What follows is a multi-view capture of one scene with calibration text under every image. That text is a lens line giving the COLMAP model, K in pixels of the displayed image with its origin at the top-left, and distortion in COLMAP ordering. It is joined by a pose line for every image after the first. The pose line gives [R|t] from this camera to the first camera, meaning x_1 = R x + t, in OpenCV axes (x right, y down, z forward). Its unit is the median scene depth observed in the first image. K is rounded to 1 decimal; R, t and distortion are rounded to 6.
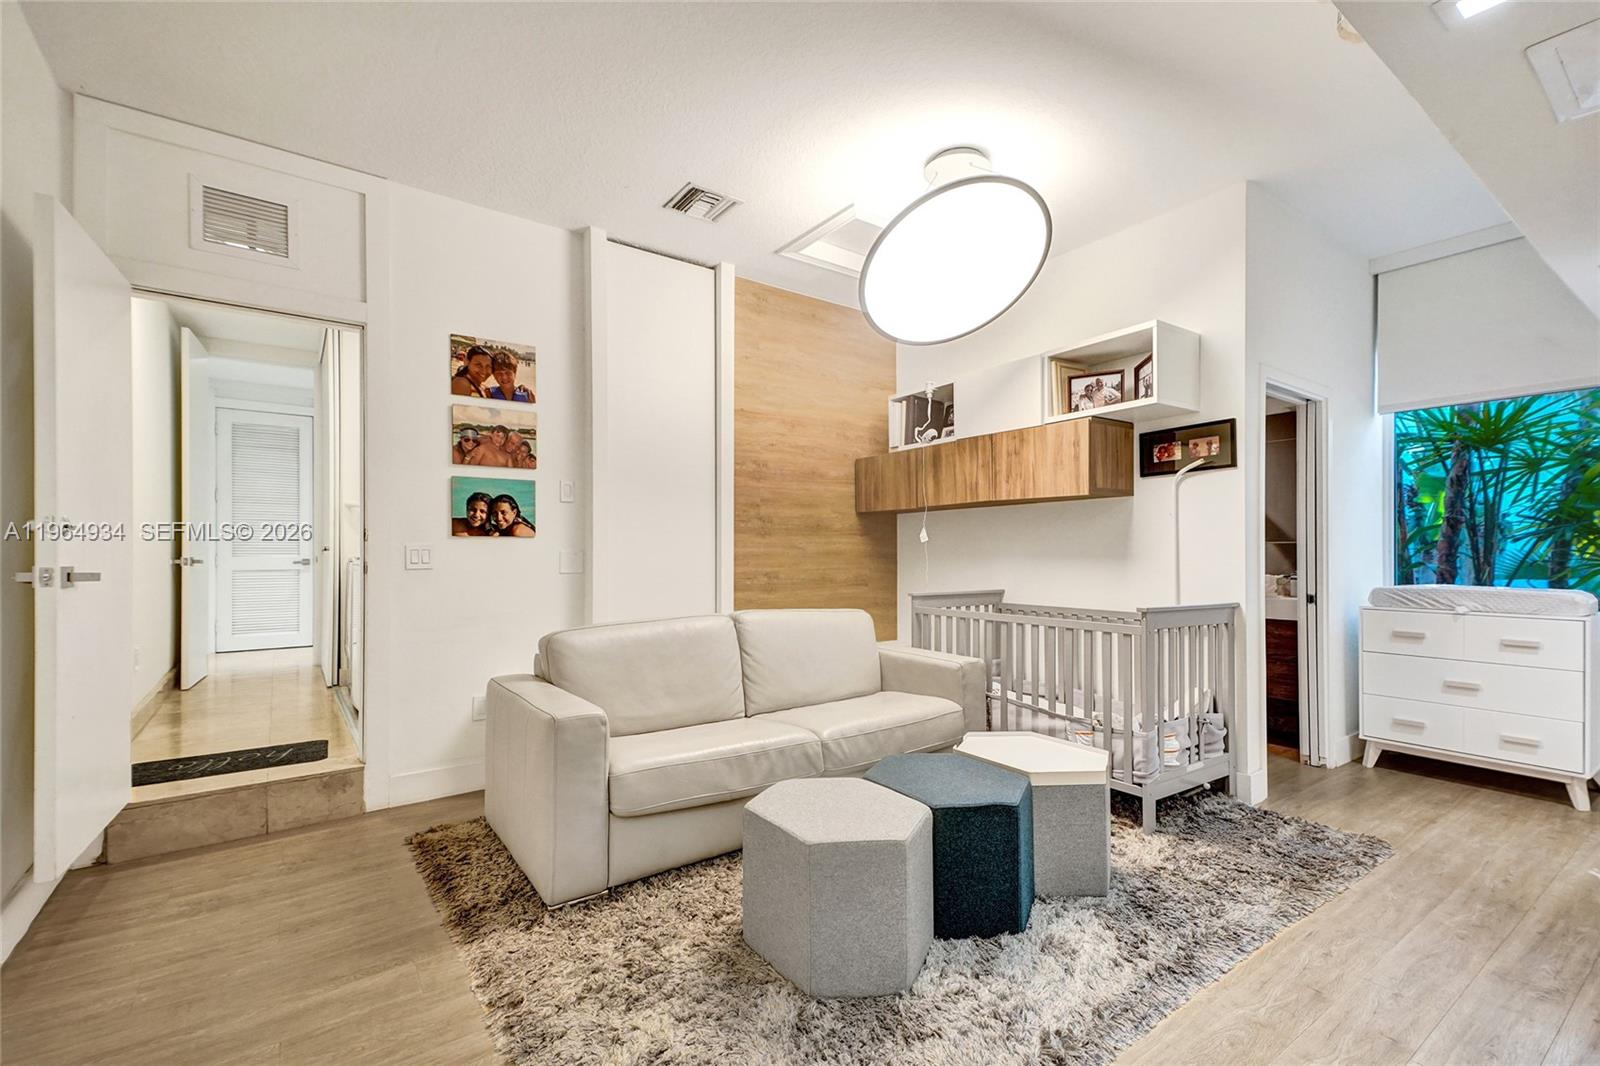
lens RADIAL K [[710.4, 0, 799.6], [0, 710.4, 544.2], [0, 0, 1]] dist [0.001311, 0.000980]
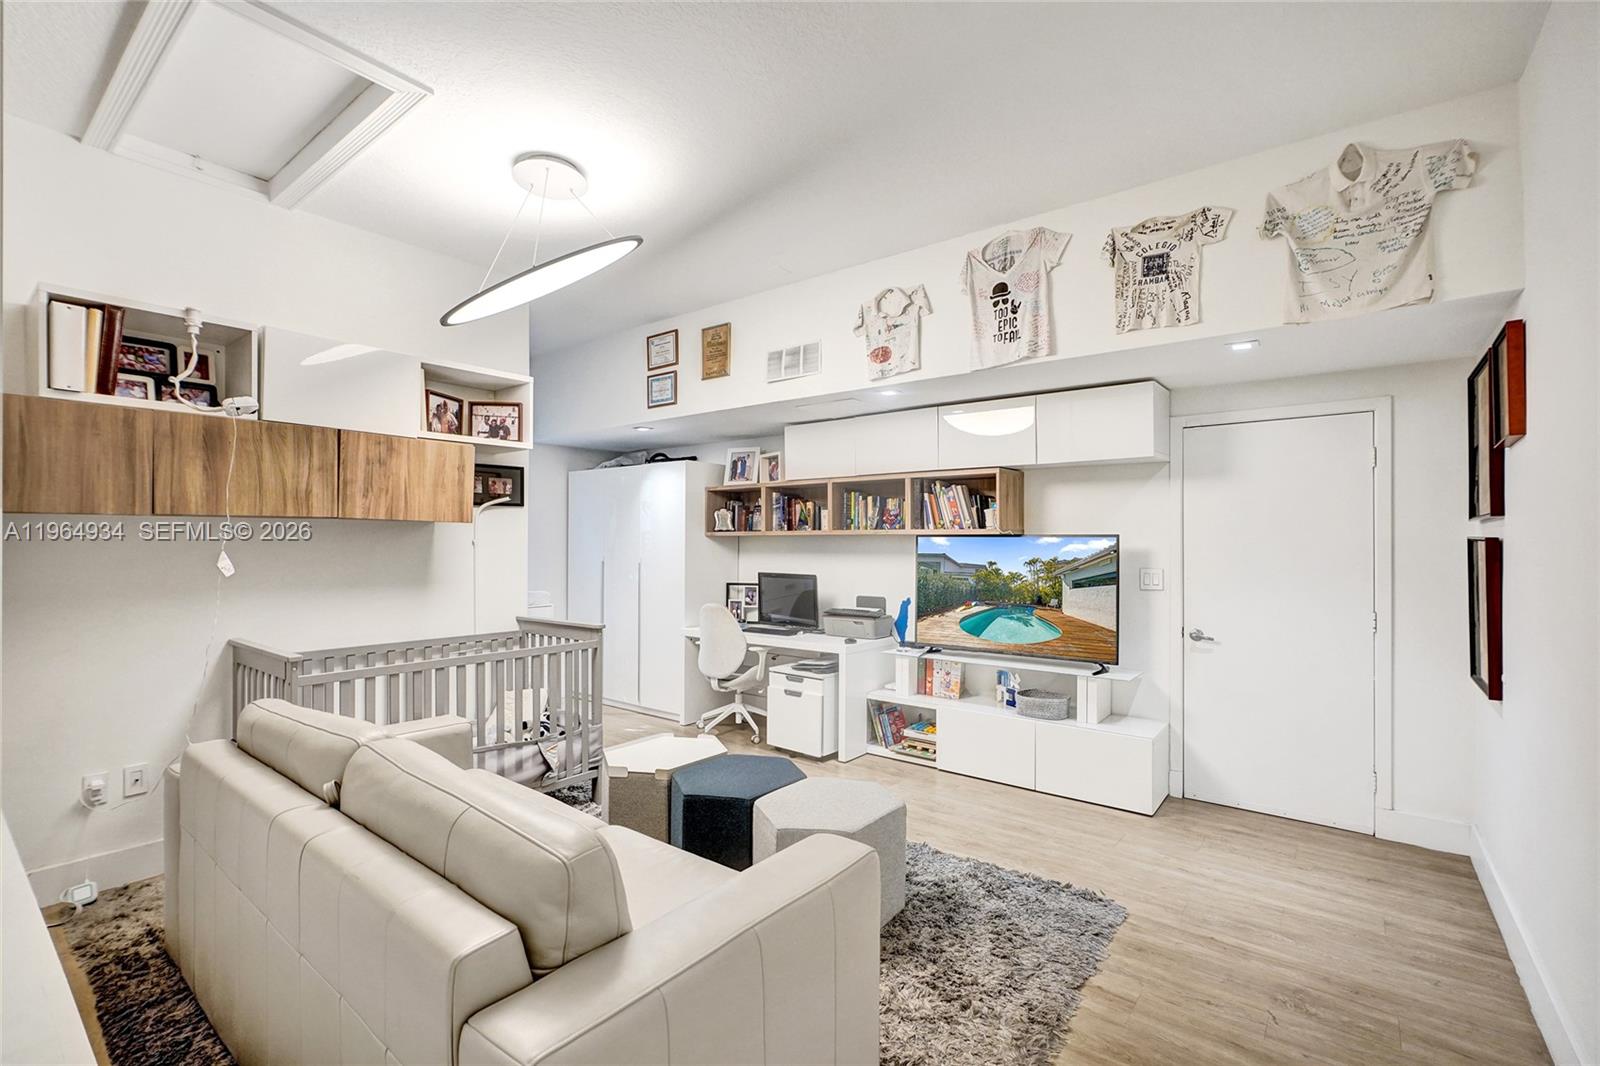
lens RADIAL K [[710.4, 0, 800.7], [0, 710.4, 539.1], [0, 0, 1]] dist [0.001311, 0.000980]
pose [[-0.279084, 0.008814, 0.960226, -0.626853], [-0.014003, 0.999814, -0.013248, -0.037412], [-0.960165, -0.017144, -0.278909, 0.778660]]
